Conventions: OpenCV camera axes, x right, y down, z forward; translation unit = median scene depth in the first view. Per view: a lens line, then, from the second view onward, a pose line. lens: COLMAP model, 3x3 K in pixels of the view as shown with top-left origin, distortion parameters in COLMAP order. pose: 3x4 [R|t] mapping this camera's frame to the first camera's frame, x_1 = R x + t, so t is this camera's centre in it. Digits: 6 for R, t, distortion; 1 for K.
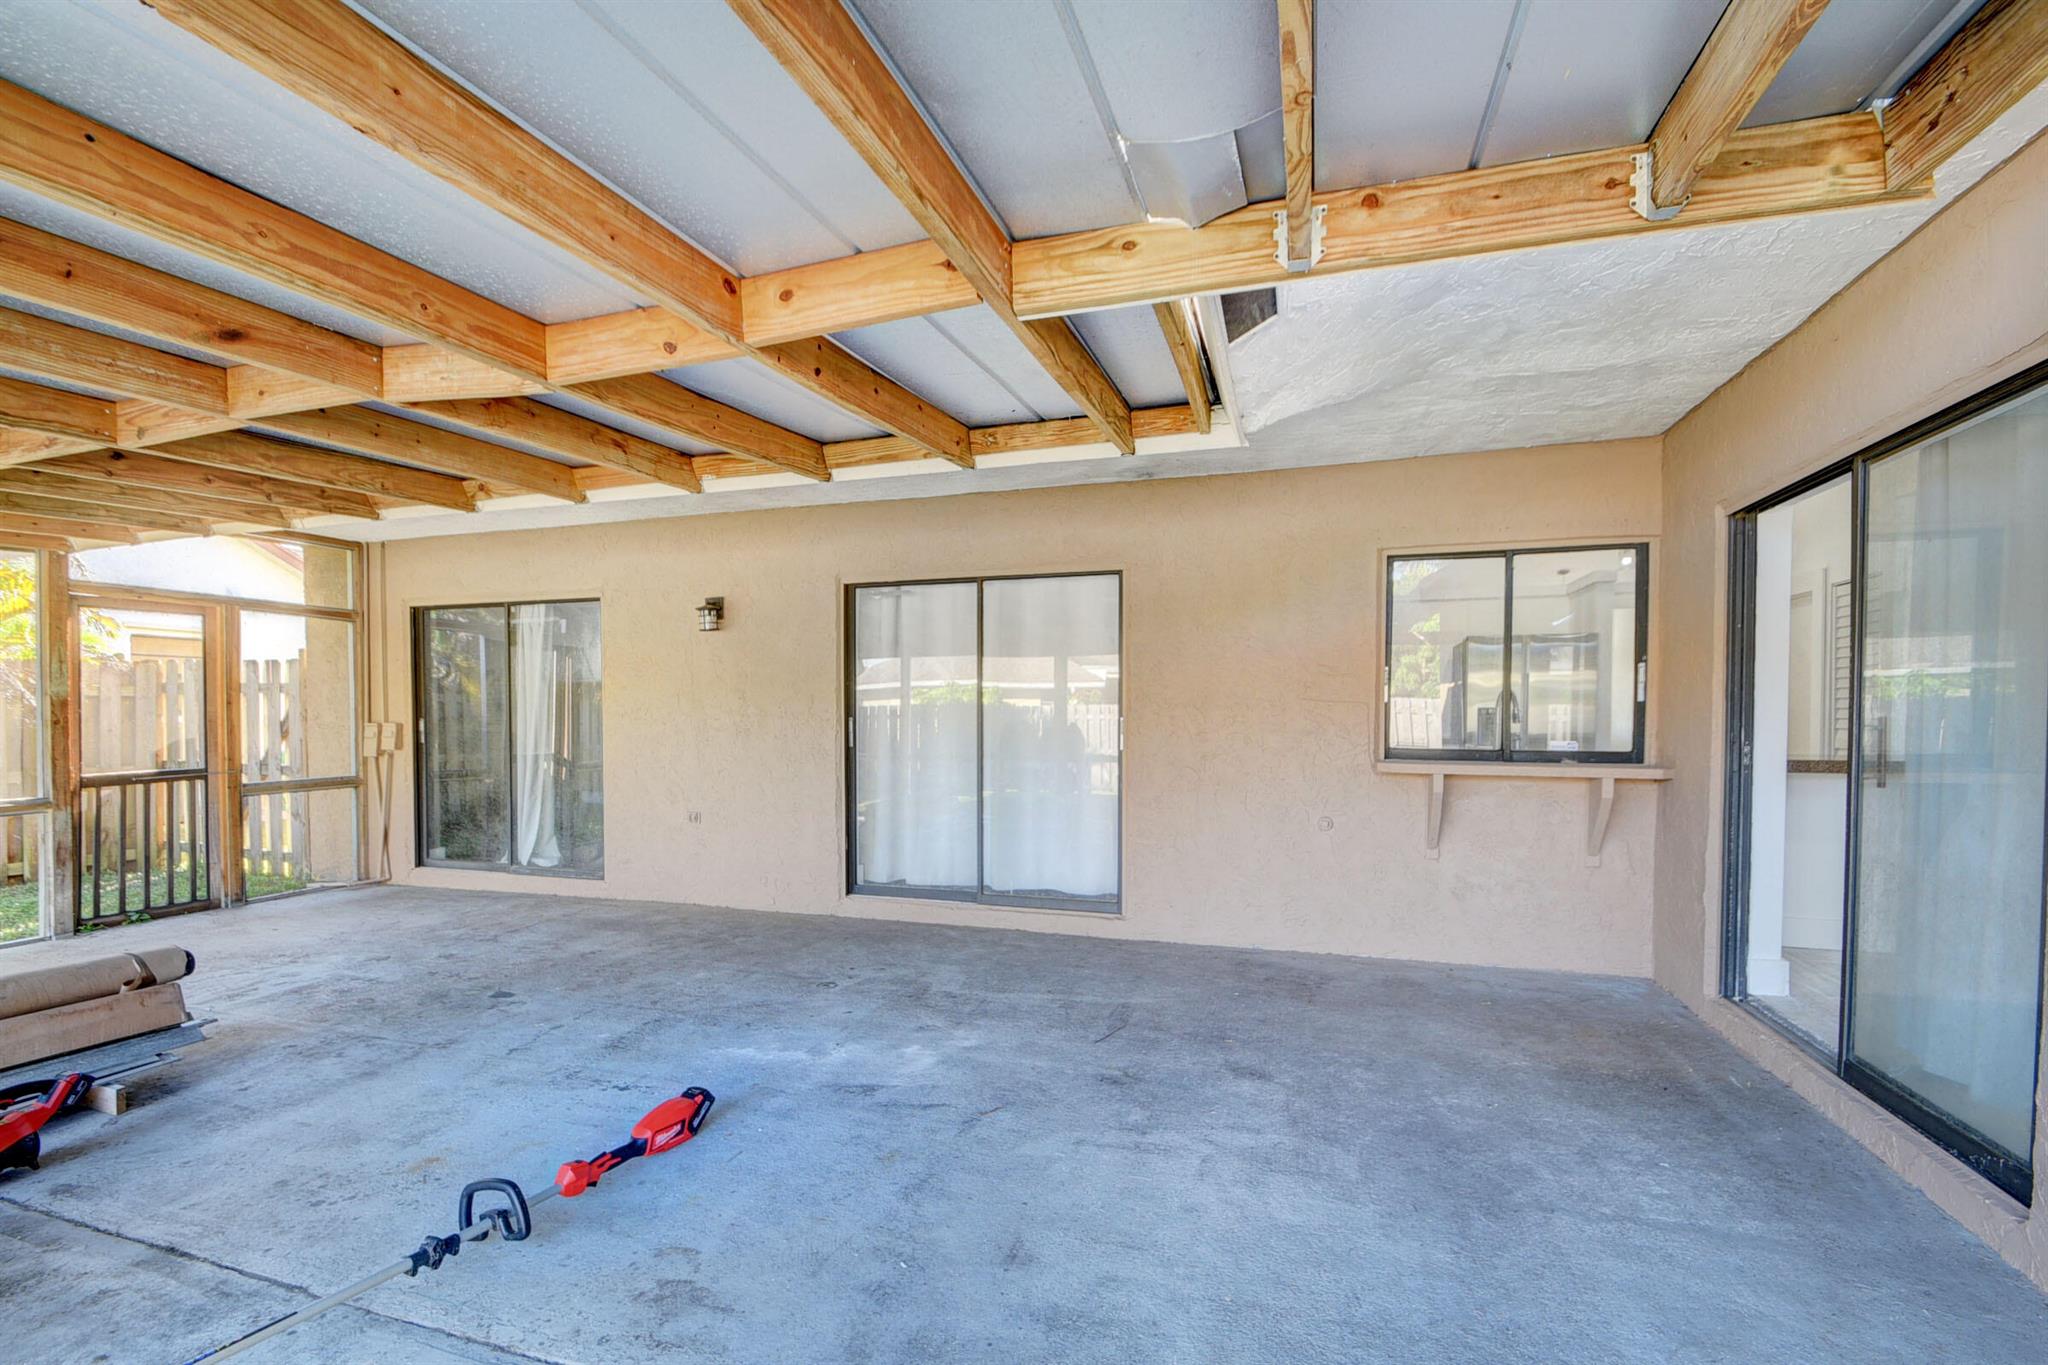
lens RADIAL K [[906.9, 0, 1019.4], [0, 906.9, 735.6], [0, 0, 1]] dist [-0.023198, -0.000528]
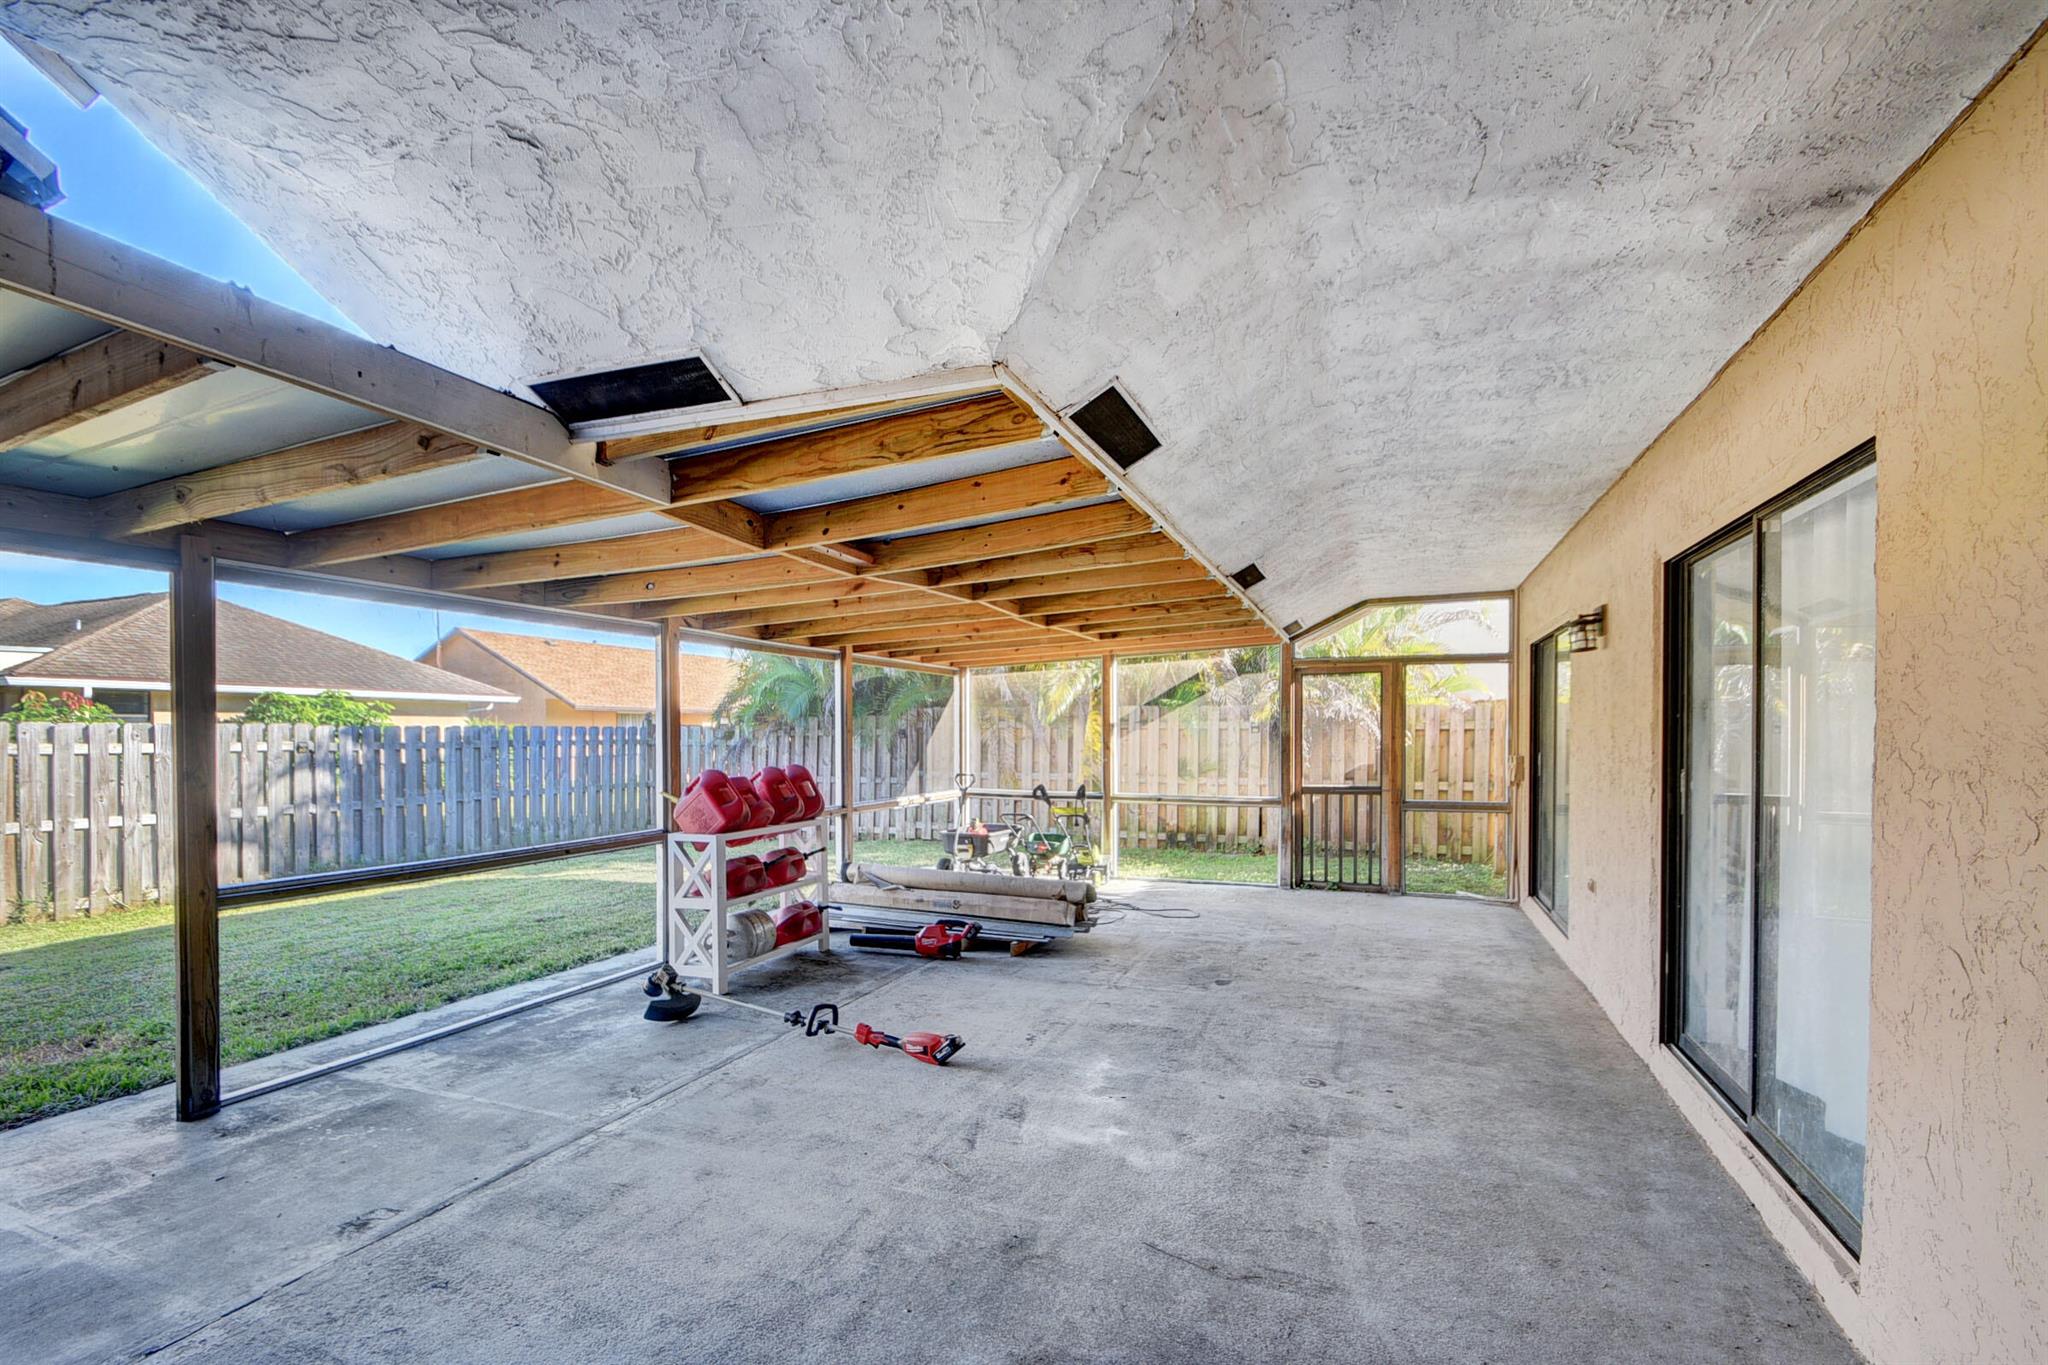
lens RADIAL K [[906.9, 0, 1019.4], [0, 906.9, 735.6], [0, 0, 1]] dist [-0.023198, -0.000528]
pose [[-0.079197, 0.006428, -0.996838, 0.594342], [-0.023941, 0.999679, 0.008348, -0.047320], [0.996571, 0.024527, -0.079018, 0.708098]]
